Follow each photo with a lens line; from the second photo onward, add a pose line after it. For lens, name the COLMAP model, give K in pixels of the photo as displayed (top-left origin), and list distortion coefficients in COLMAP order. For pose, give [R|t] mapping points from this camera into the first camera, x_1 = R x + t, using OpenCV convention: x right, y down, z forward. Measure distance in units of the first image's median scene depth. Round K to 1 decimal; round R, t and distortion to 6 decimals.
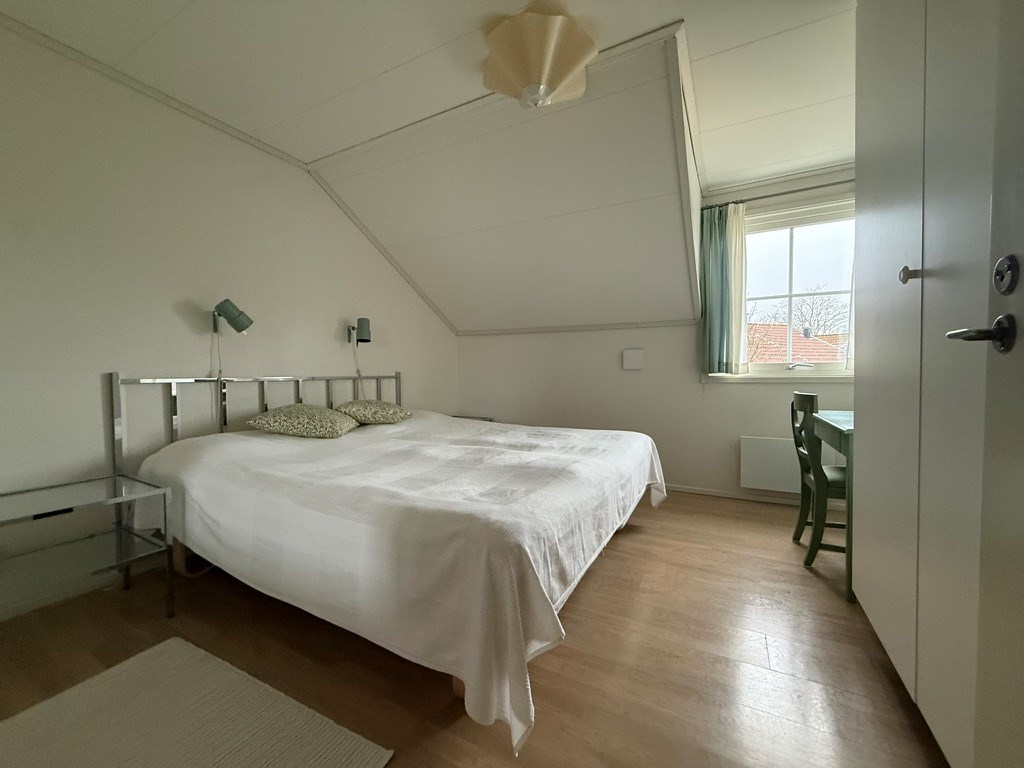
lens RADIAL K [[406.9, 0, 512.0], [0, 406.9, 384.0], [0, 0, 1]] dist [-0.001661, -0.000078]
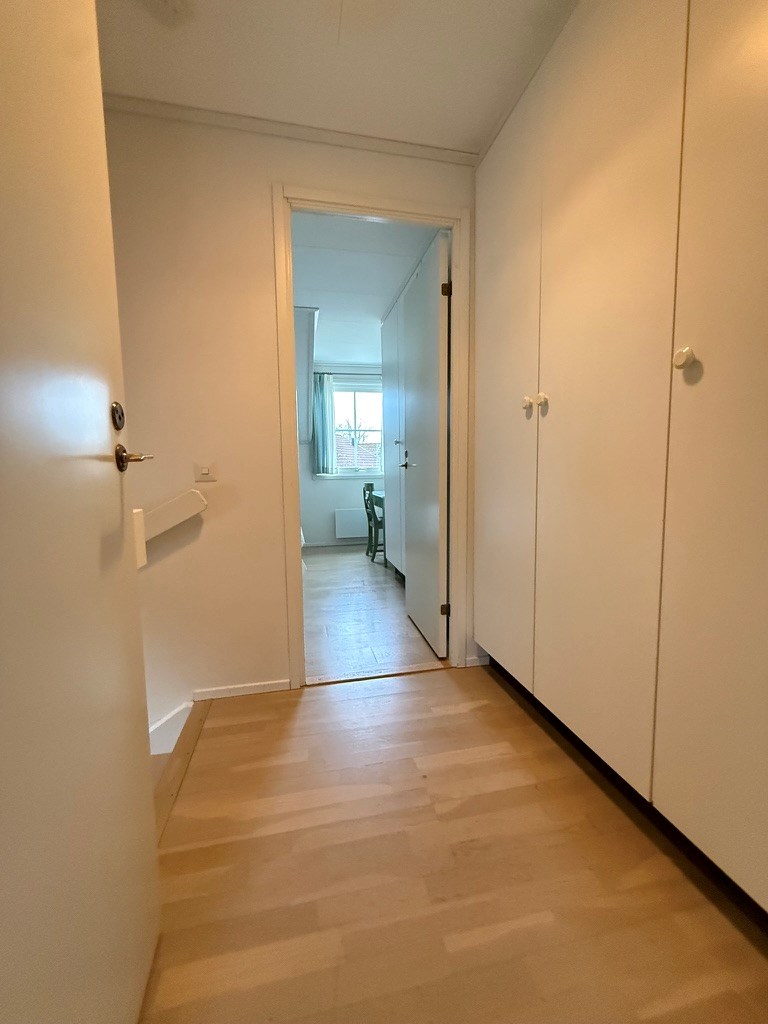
lens RADIAL K [[406.9, 0, 384.0], [0, 406.9, 512.0], [0, 0, 1]] dist [-0.001661, -0.000078]
pose [[0.758415, -0.071424, 0.647847, -0.425683], [0.025883, 0.996494, 0.079562, 0.002999], [-0.651258, -0.043573, 0.757604, -0.478220]]
